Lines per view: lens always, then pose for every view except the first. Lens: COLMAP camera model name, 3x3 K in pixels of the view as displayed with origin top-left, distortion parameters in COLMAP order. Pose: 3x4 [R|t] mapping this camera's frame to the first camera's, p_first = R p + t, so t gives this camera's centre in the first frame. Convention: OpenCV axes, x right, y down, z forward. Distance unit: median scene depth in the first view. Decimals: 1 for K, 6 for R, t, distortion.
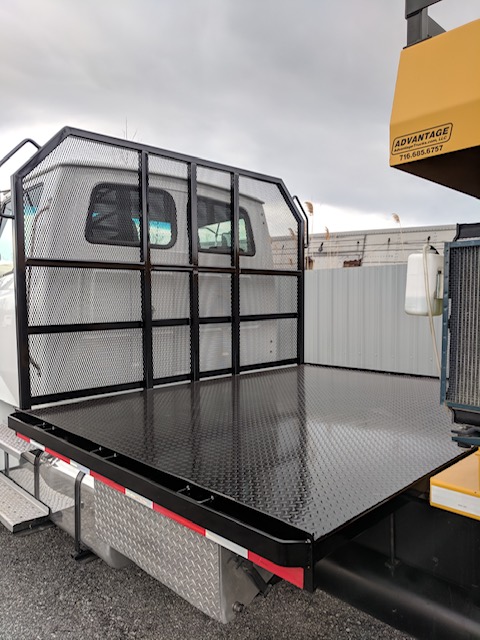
lens RADIAL K [[481.3, 0, 241.5], [0, 481.3, 333.8], [0, 0, 1]] dist [-0.001874, 0.001663]
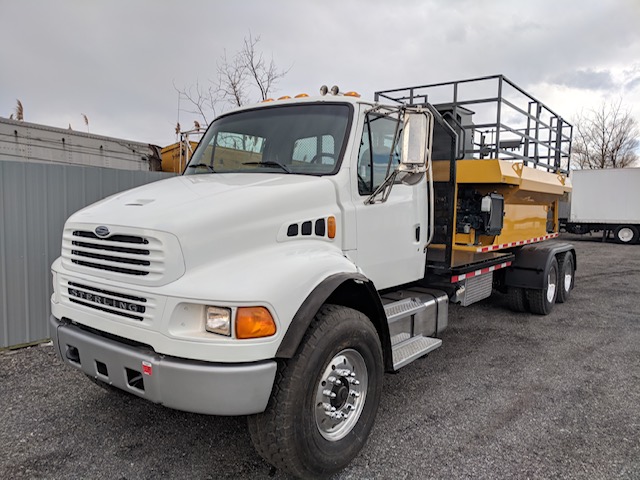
lens RADIAL K [[481.3, 0, 323.7], [0, 481.3, 240.8], [0, 0, 1]] dist [-0.001874, 0.001663]
pose [[-0.147378, -0.074501, 0.986271, -1.480482], [0.045672, 0.995583, 0.082029, -0.074245], [-0.988025, 0.057134, -0.143324, 1.172433]]
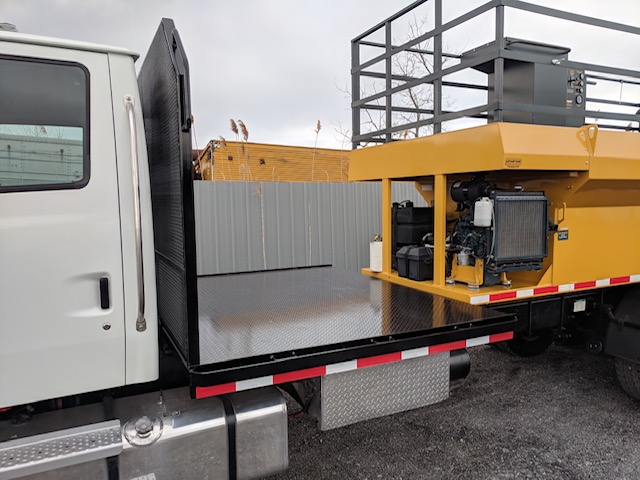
lens RADIAL K [[481.3, 0, 323.7], [0, 481.3, 240.8], [0, 0, 1]] dist [-0.001874, 0.001663]
pose [[0.306119, -0.078613, 0.948742, -0.801320], [0.074135, 0.995527, 0.058569, -0.059458], [-0.949102, 0.052406, 0.310578, 0.352455]]
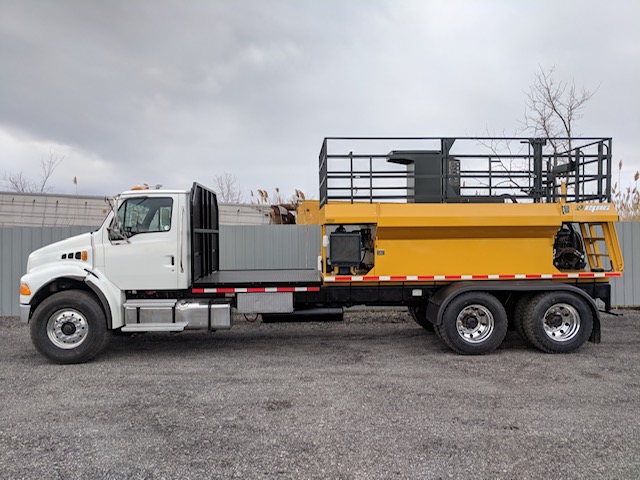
lens RADIAL K [[481.3, 0, 323.7], [0, 481.3, 240.8], [0, 0, 1]] dist [-0.001874, 0.001663]
pose [[0.656768, -0.002956, 0.754087, -1.452193], [0.053196, 0.997683, -0.042420, 0.050452], [-0.752214, 0.067975, 0.655403, -1.023948]]
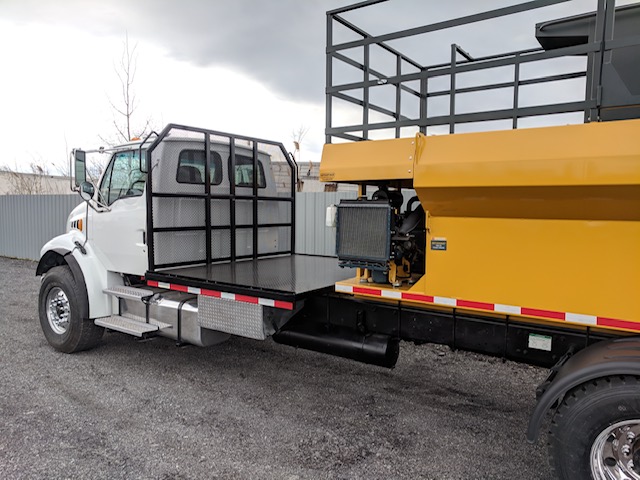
lens RADIAL K [[481.3, 0, 323.7], [0, 481.3, 240.8], [0, 0, 1]] dist [-0.001874, 0.001663]
pose [[0.982327, 0.011310, 0.186833, -0.093987], [-0.011156, 0.999936, -0.001875, 0.021530], [-0.186842, -0.000242, 0.982390, -0.735773]]
